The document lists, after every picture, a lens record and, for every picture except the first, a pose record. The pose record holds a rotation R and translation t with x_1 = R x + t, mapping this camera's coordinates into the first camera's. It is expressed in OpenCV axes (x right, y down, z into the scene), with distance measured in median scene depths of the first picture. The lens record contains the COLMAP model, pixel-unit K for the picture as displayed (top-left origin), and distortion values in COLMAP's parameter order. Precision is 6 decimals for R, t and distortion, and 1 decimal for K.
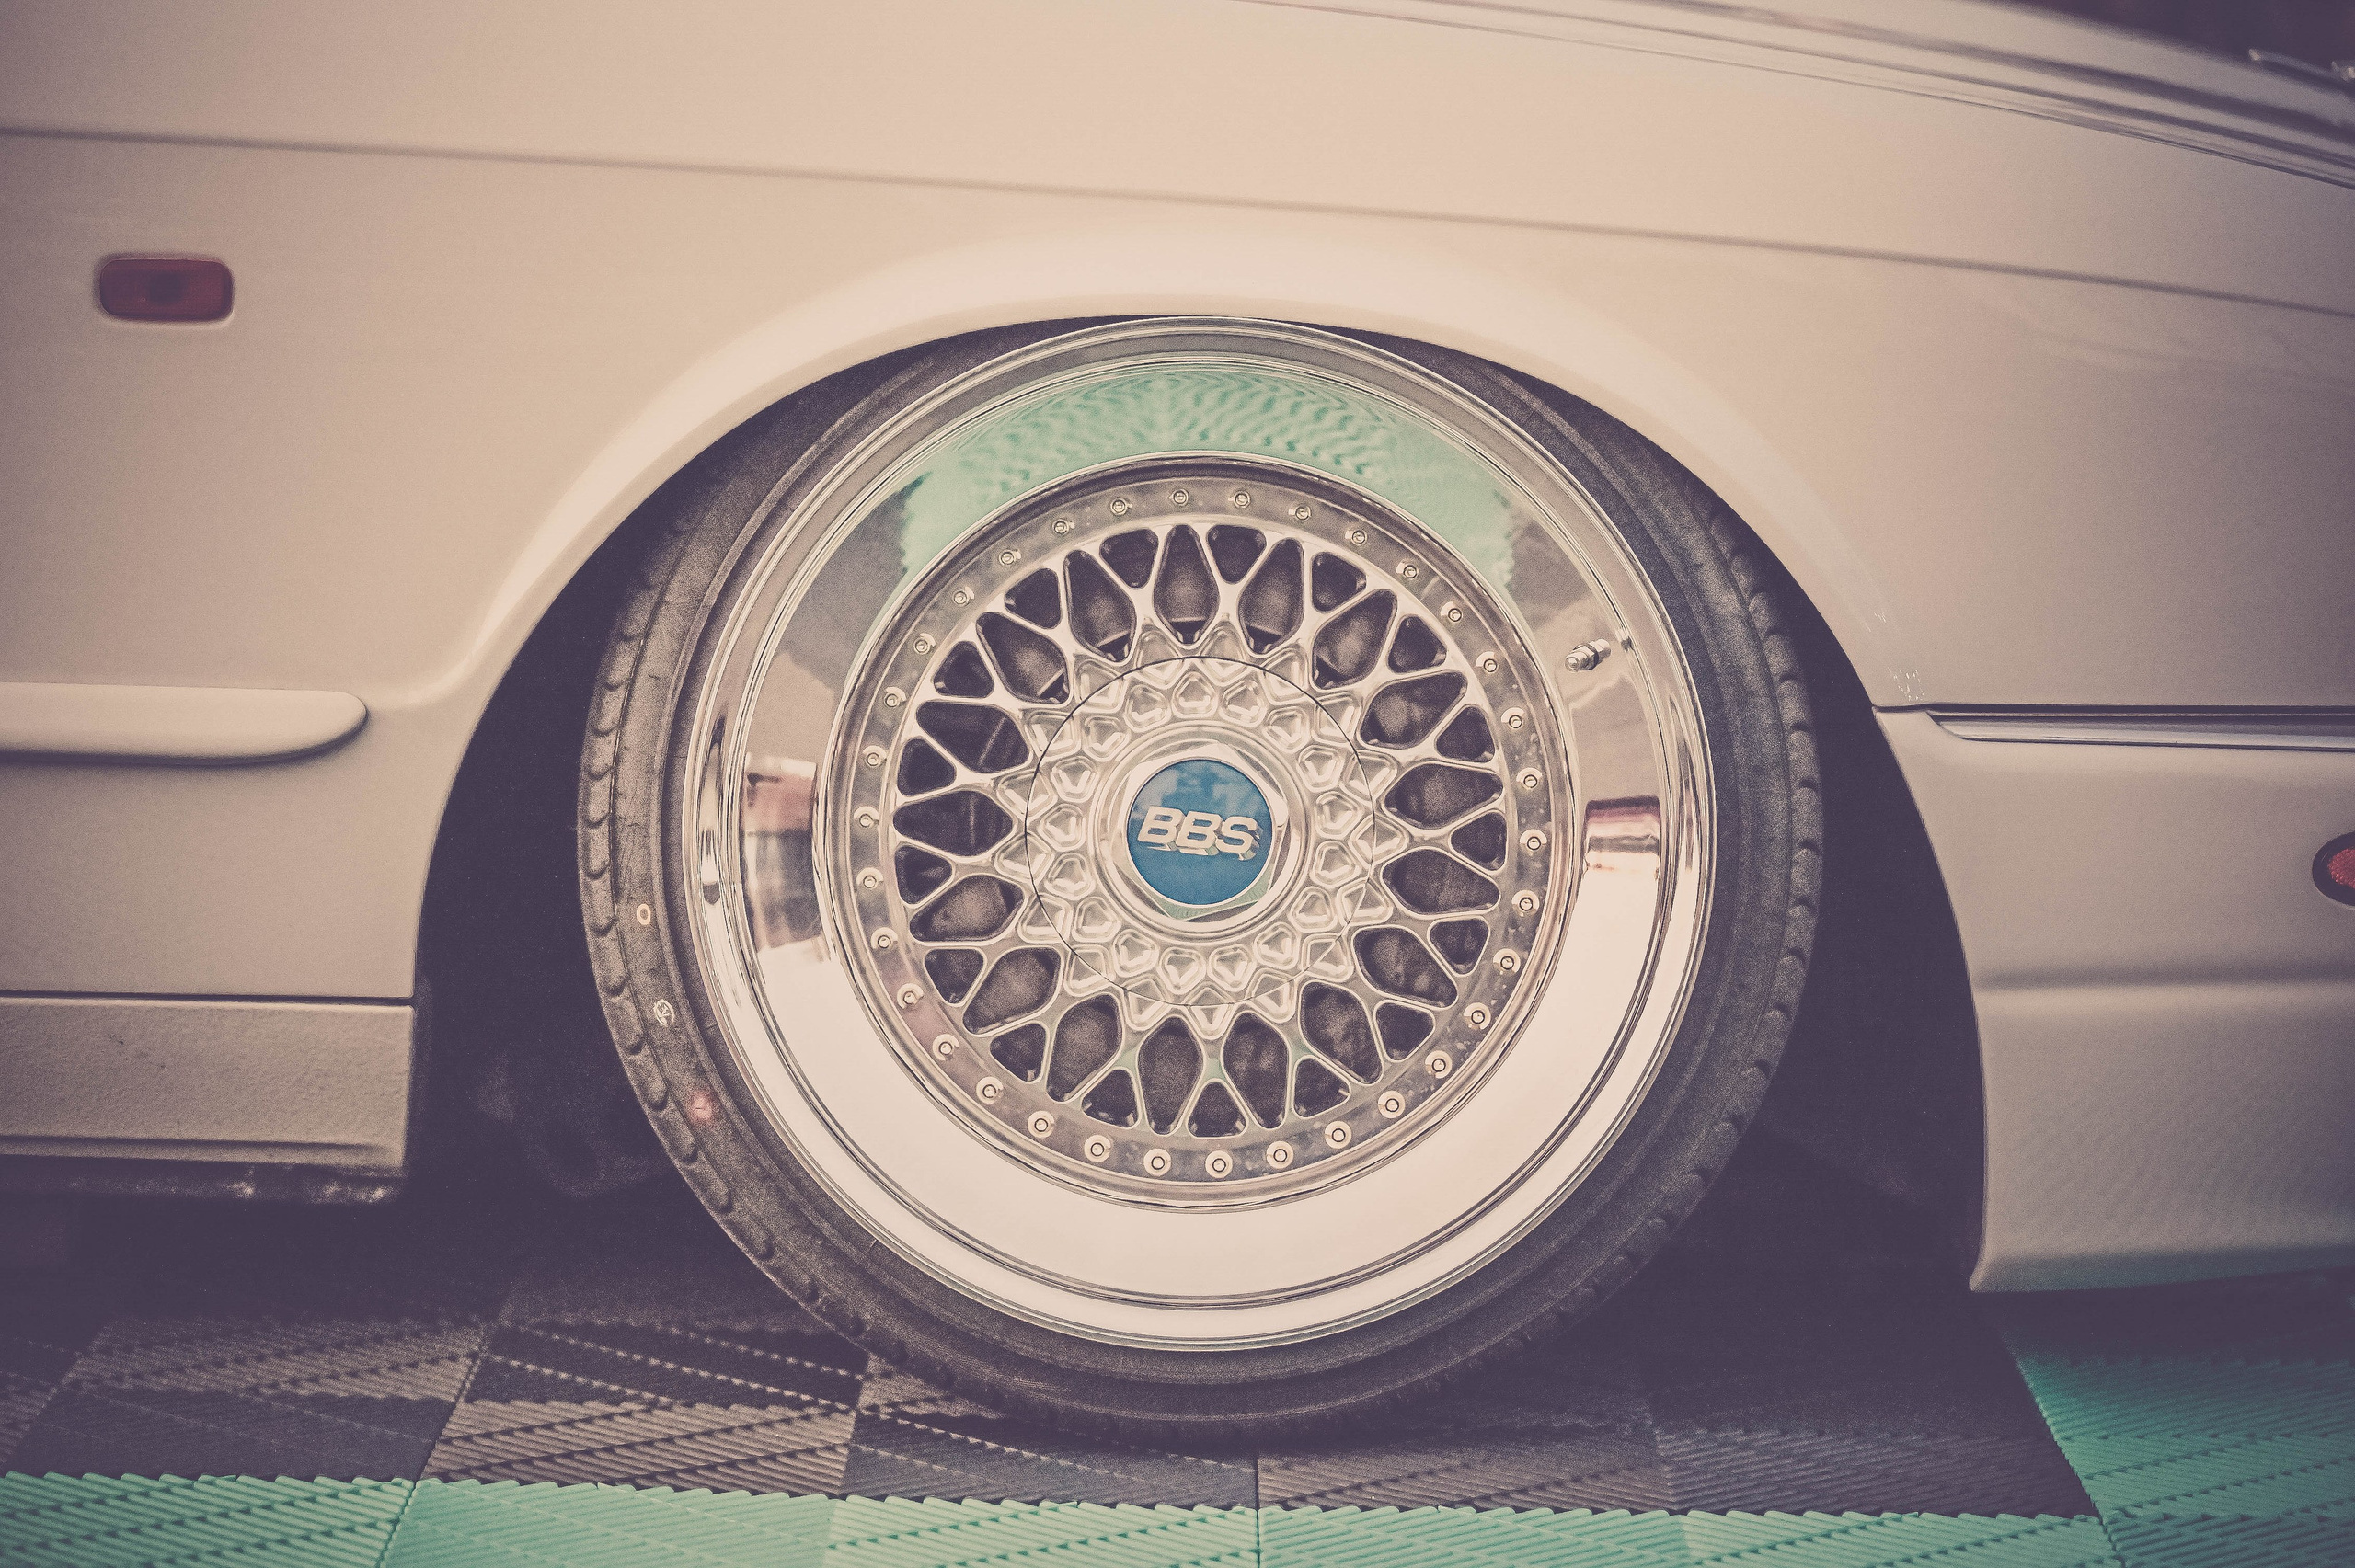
lens RADIAL K [[8000.9, 0, 1177.6], [0, 8000.9, 784.1], [0, 0, 1]] dist [-0.001188, 0.000000]
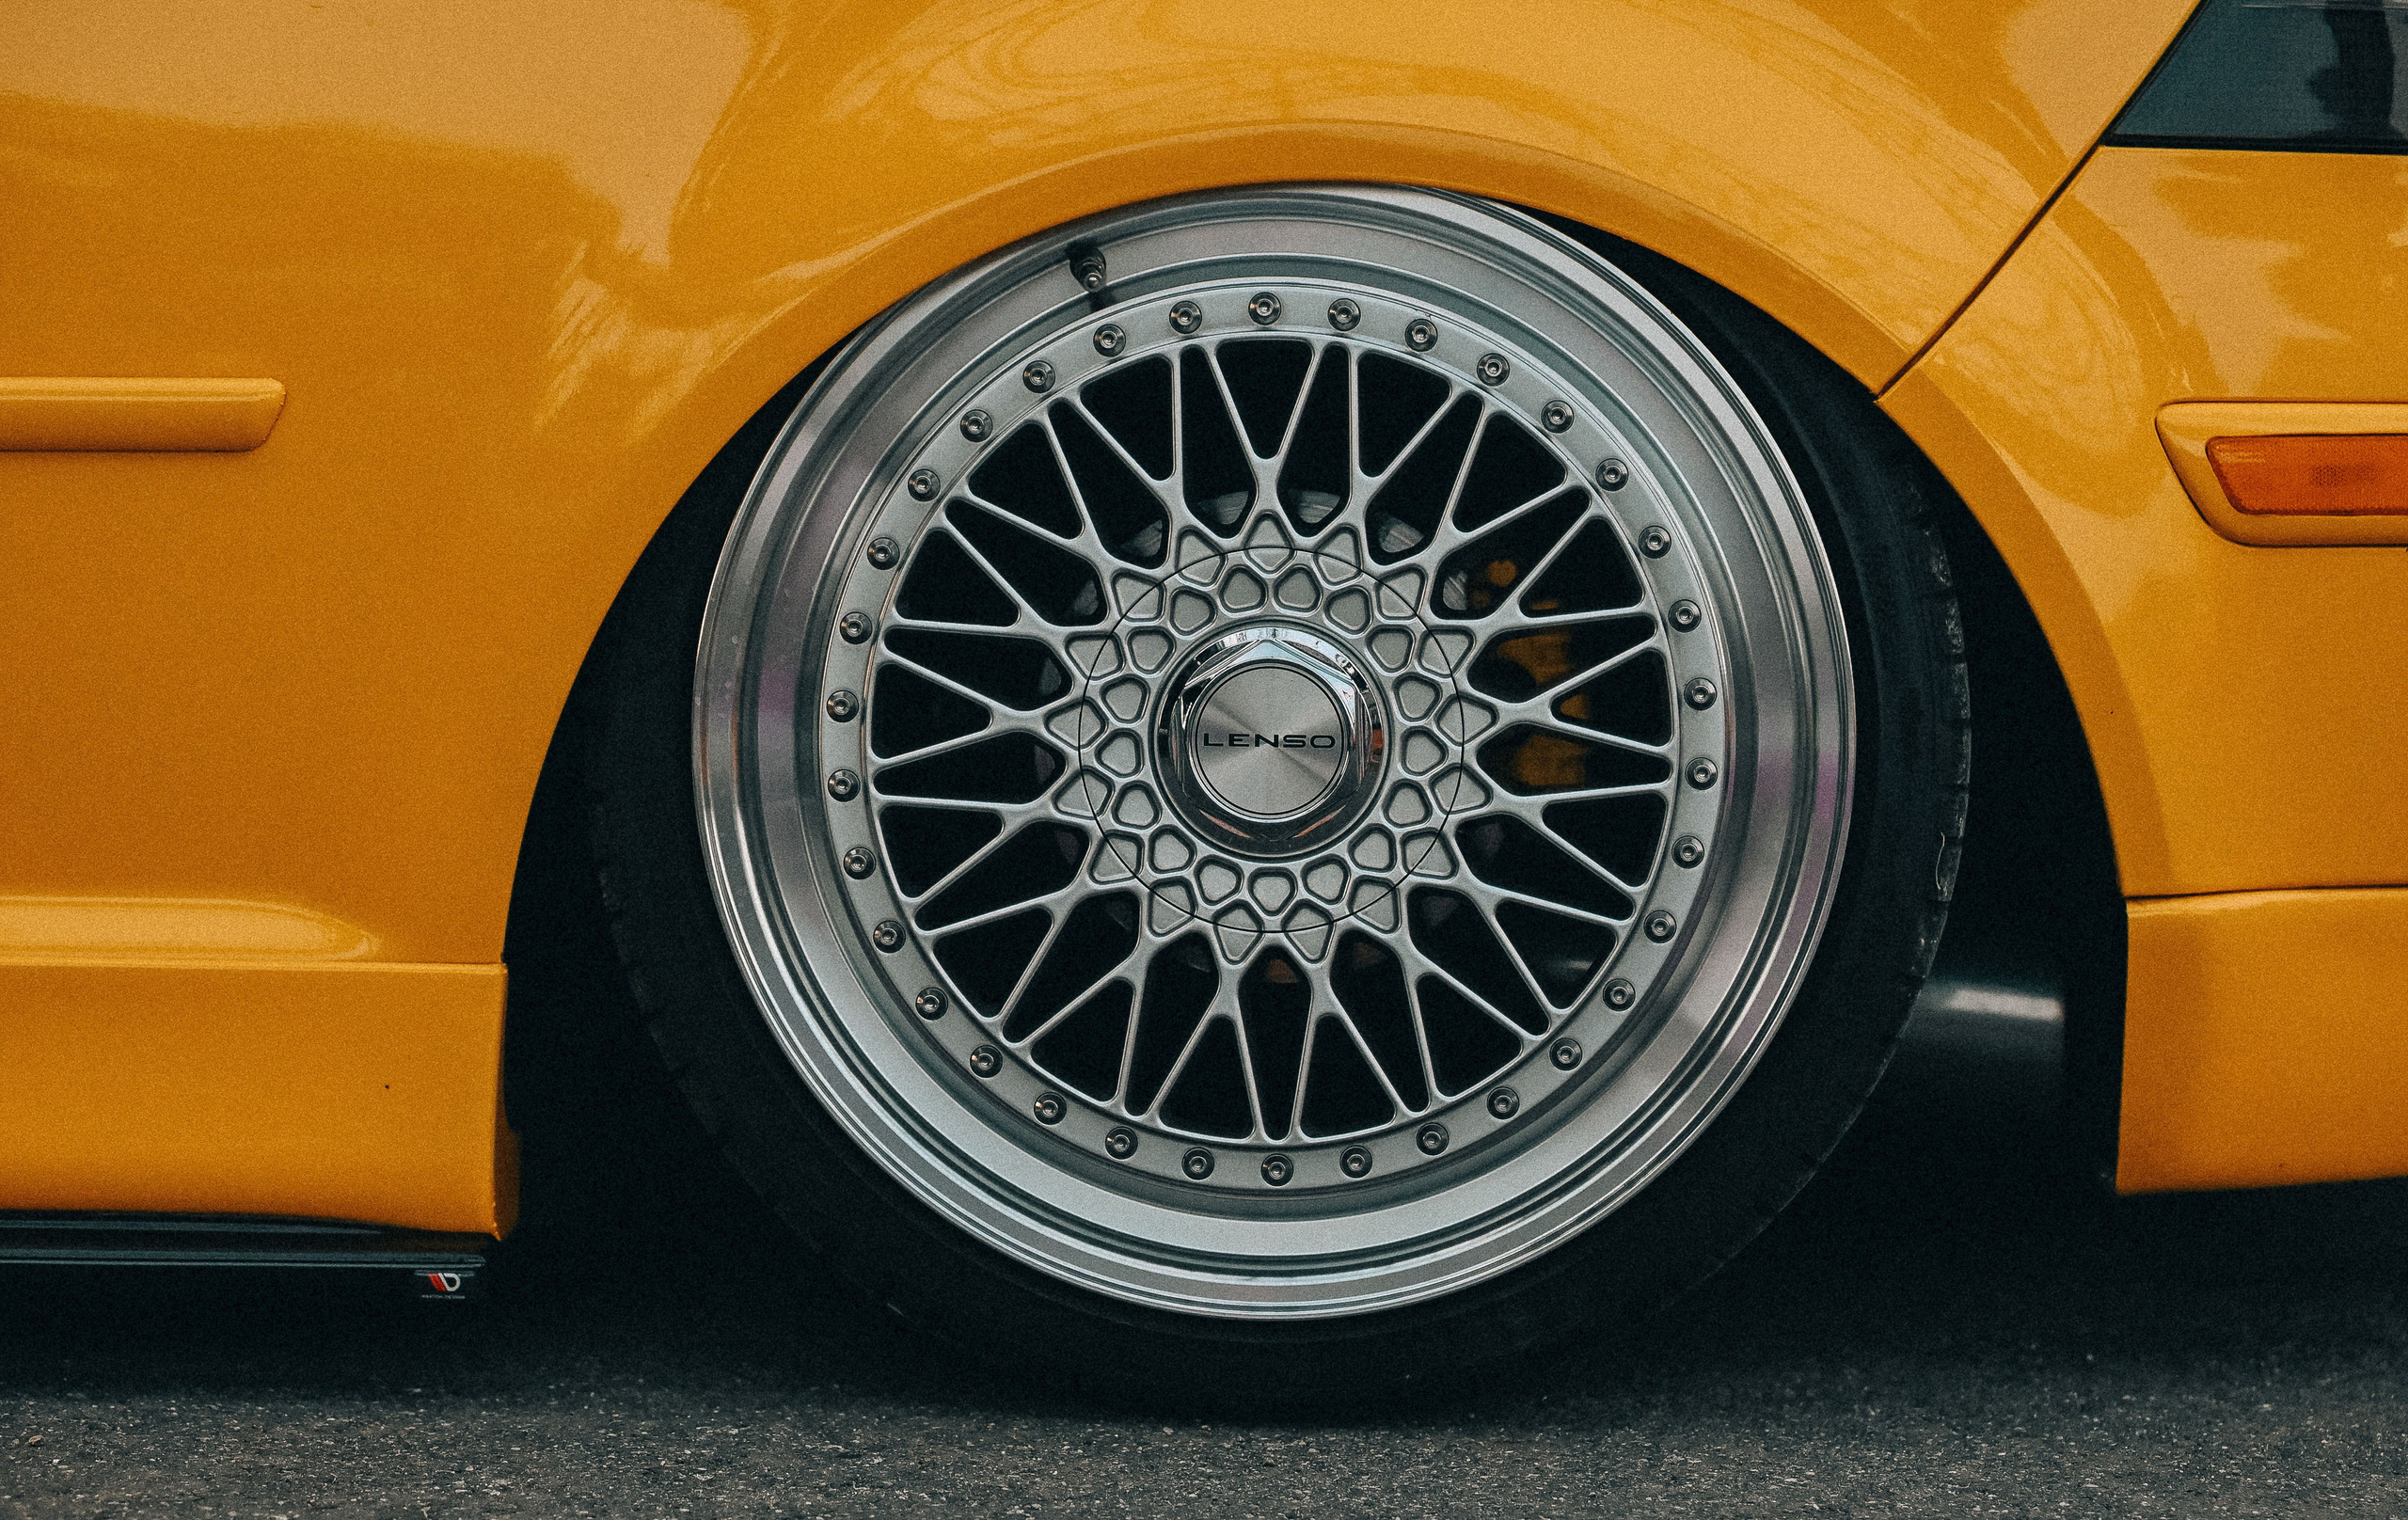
lens RADIAL K [[7032.7, 0, 1210.5], [0, 7032.7, 750.7], [0, 0, 1]] dist [0.068542, 0.000000]
pose [[0.989862, -0.141907, -0.006035, 0.000534], [0.141944, 0.989855, 0.006223, 0.001202], [0.005090, -0.007017, 0.999962, 0.212922]]
